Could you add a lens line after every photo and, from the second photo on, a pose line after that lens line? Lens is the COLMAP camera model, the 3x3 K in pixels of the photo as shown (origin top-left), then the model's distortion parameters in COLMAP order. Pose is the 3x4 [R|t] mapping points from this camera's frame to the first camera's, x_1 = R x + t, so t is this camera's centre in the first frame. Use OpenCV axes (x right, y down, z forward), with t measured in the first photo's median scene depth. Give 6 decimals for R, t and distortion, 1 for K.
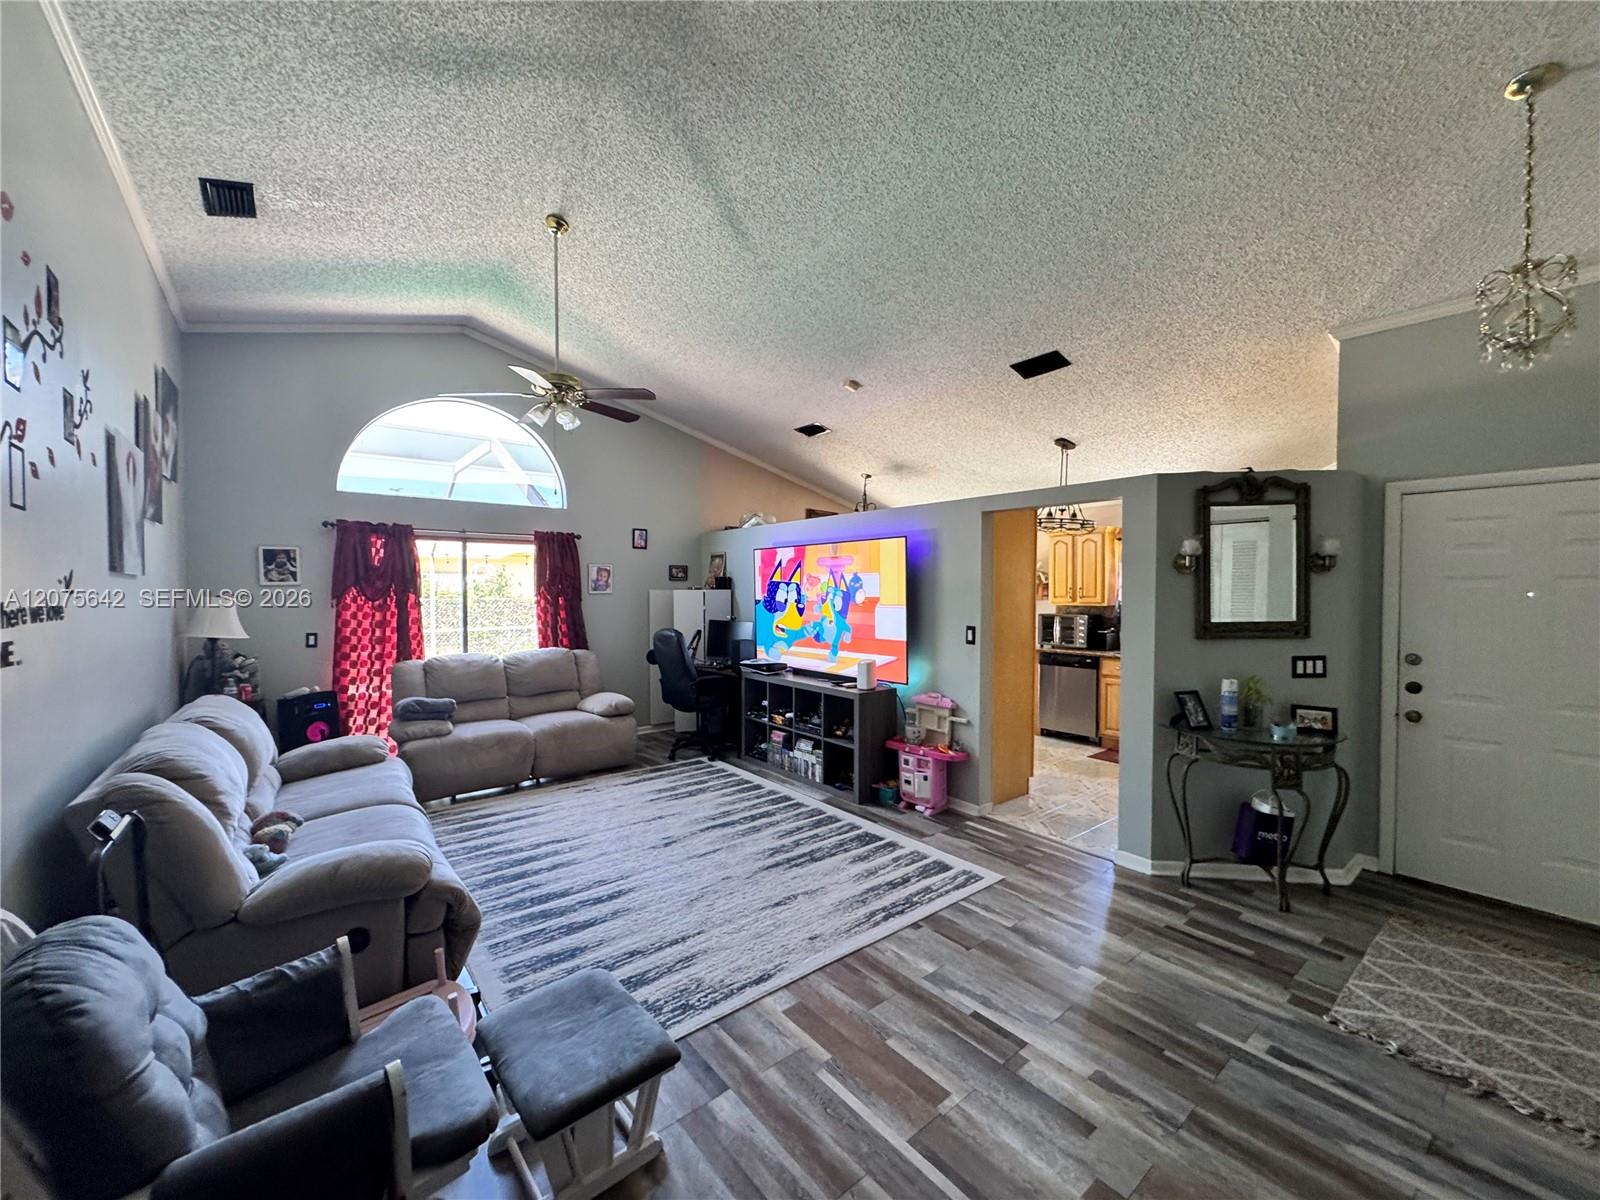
lens RADIAL K [[638.6, 0, 800.9], [0, 638.6, 599.8], [0, 0, 1]] dist [-0.002038, 0.000369]
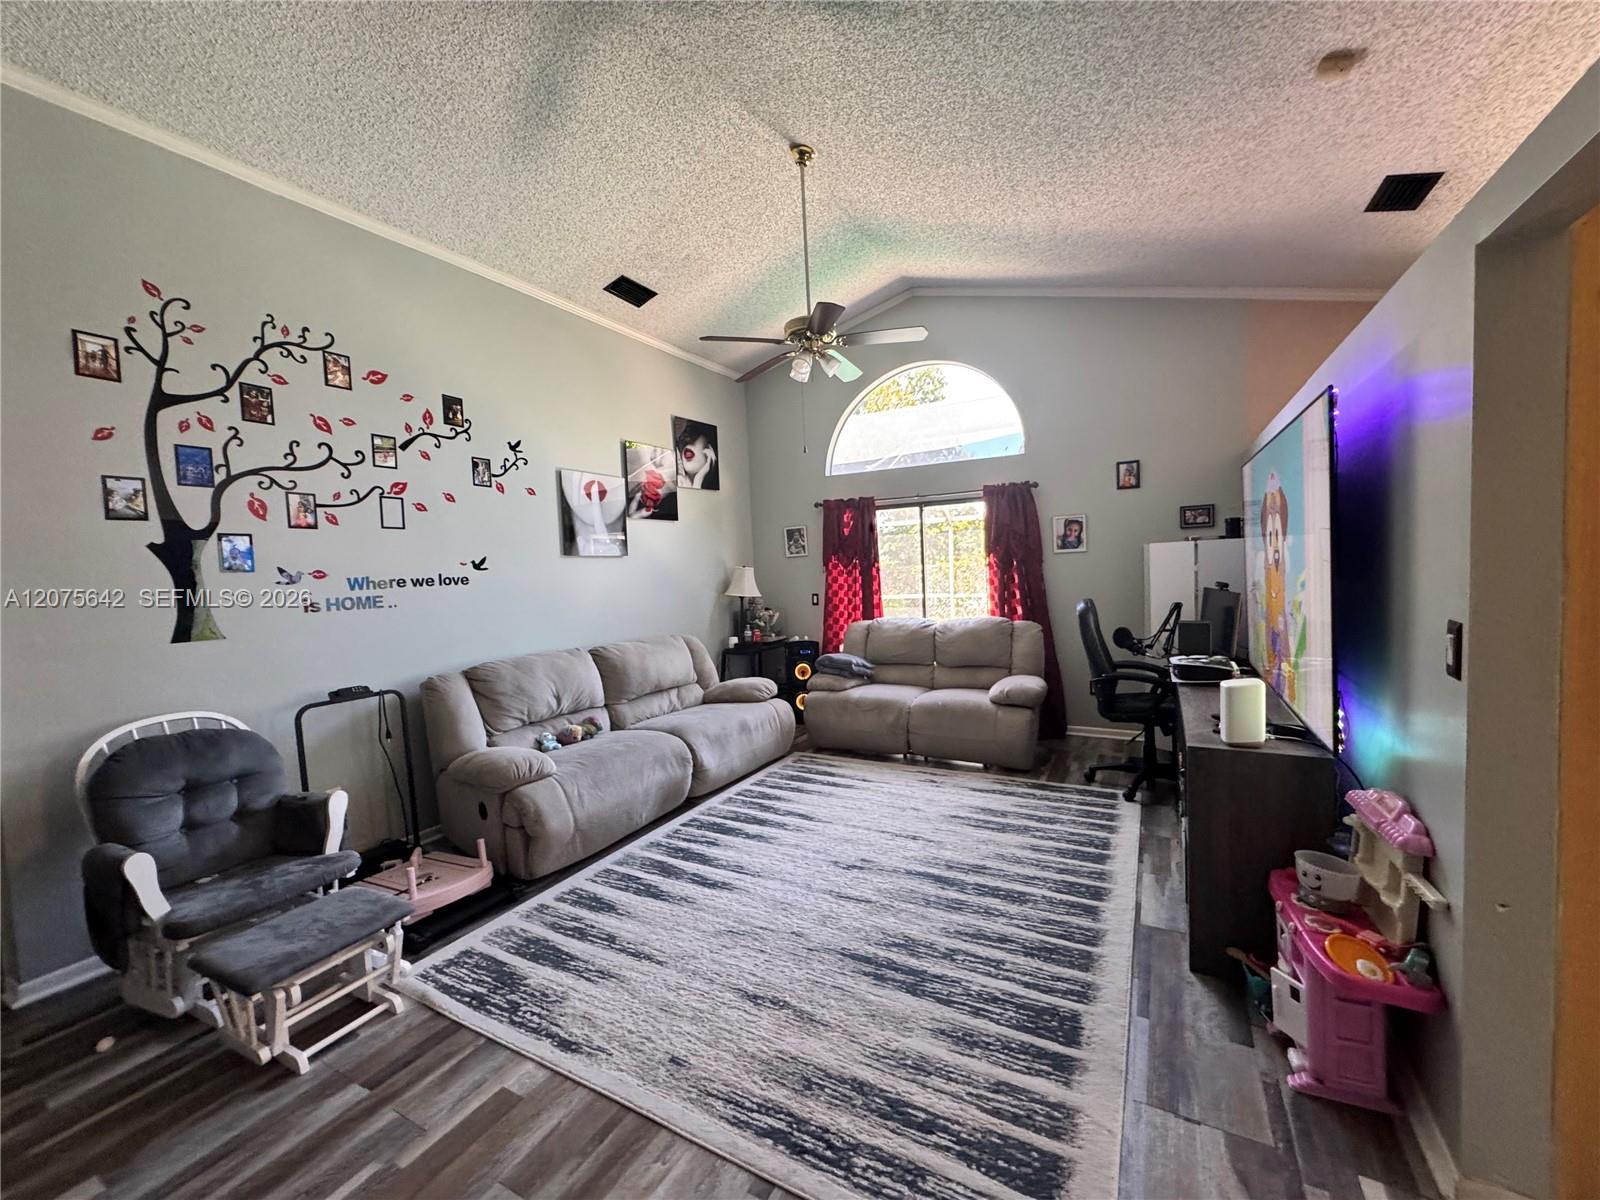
lens RADIAL K [[638.6, 0, 800.6], [0, 638.6, 600.8], [0, 0, 1]] dist [-0.002038, 0.000369]
pose [[0.376885, 0.034825, -0.925605, 0.441163], [0.024170, 0.998583, 0.047412, 0.006502], [0.925945, -0.040241, 0.375509, 0.573584]]
